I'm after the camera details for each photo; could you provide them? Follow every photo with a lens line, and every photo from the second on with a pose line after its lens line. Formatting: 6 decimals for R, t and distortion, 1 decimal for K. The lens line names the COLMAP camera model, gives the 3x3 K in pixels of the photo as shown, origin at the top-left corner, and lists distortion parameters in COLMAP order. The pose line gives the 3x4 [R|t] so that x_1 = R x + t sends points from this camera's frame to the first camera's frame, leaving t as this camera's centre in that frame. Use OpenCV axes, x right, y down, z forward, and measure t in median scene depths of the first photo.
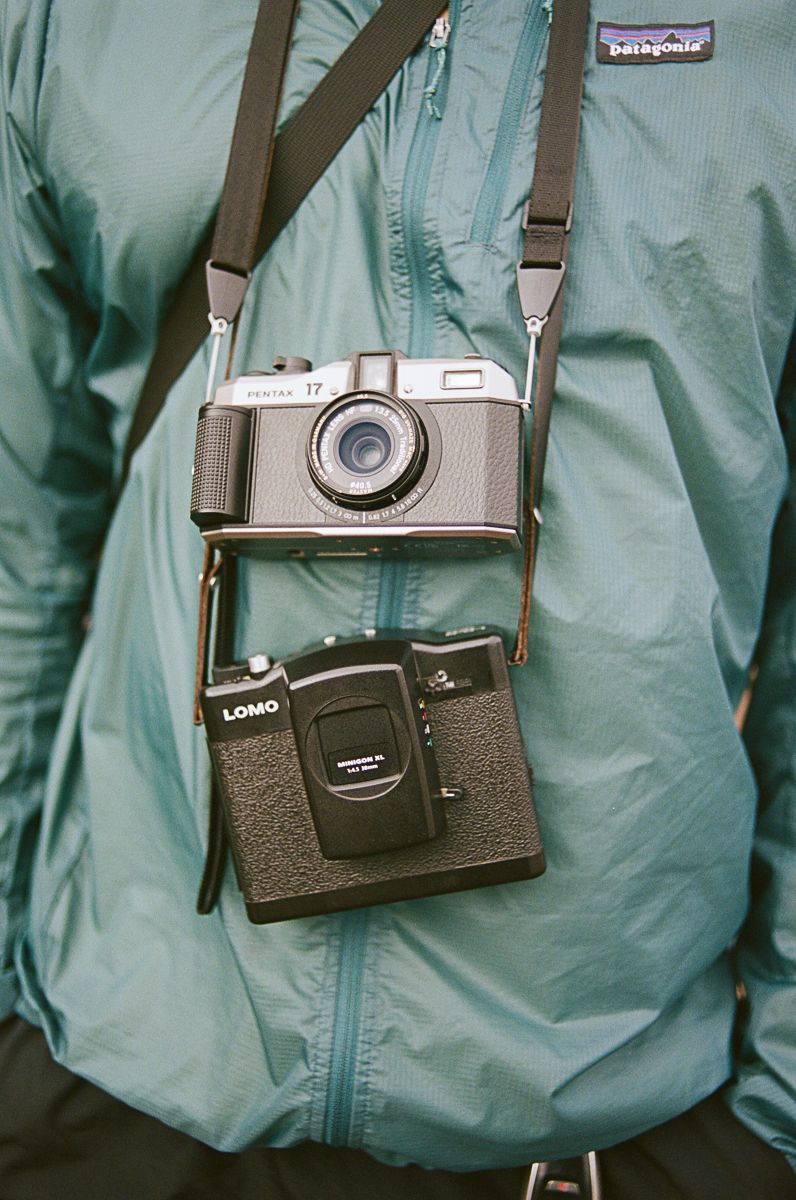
lens RADIAL K [[1255.4, 0, 398.0], [0, 1255.4, 600.0], [0, 0, 1]] dist [-0.003552, -0.003944]
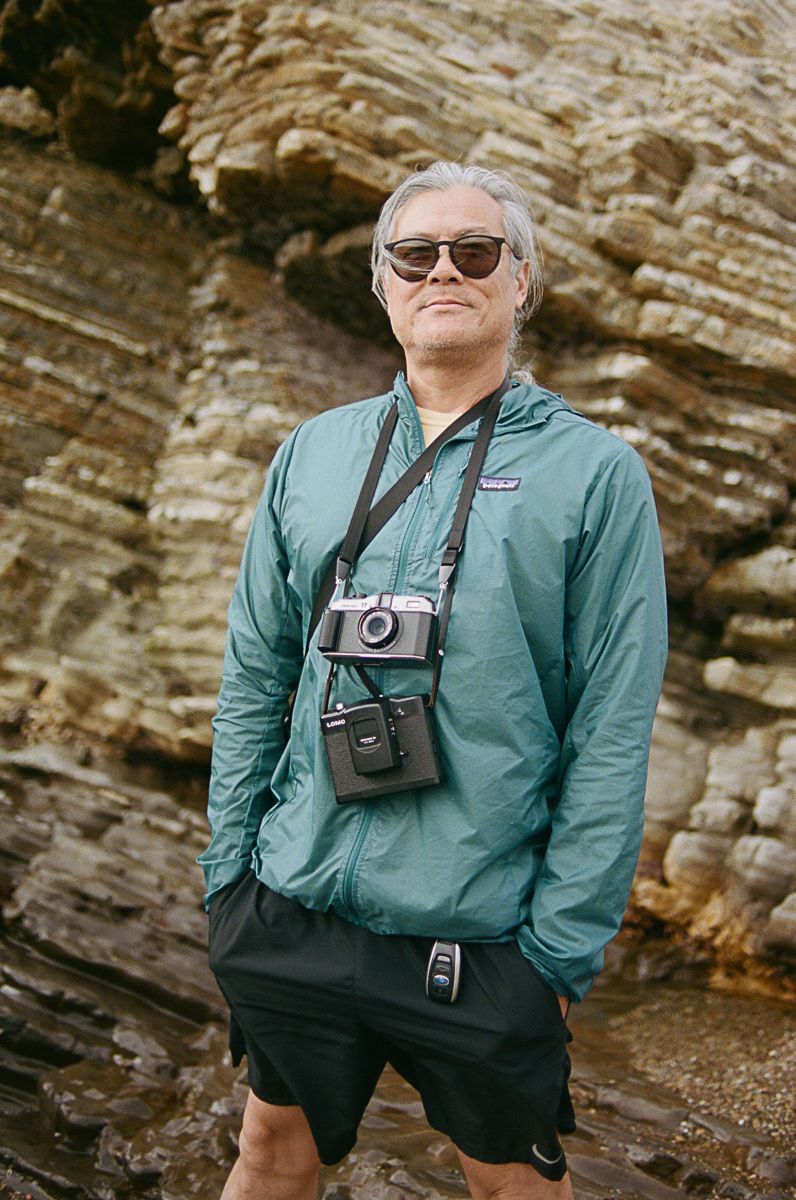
lens RADIAL K [[1255.4, 0, 398.0], [0, 1255.4, 600.0], [0, 0, 1]] dist [-0.003552, -0.003944]
pose [[0.969550, 0.039222, -0.241731, 0.679015], [-0.078777, 0.984577, -0.156215, 0.249682], [0.231875, 0.170501, 0.957686, -1.651766]]
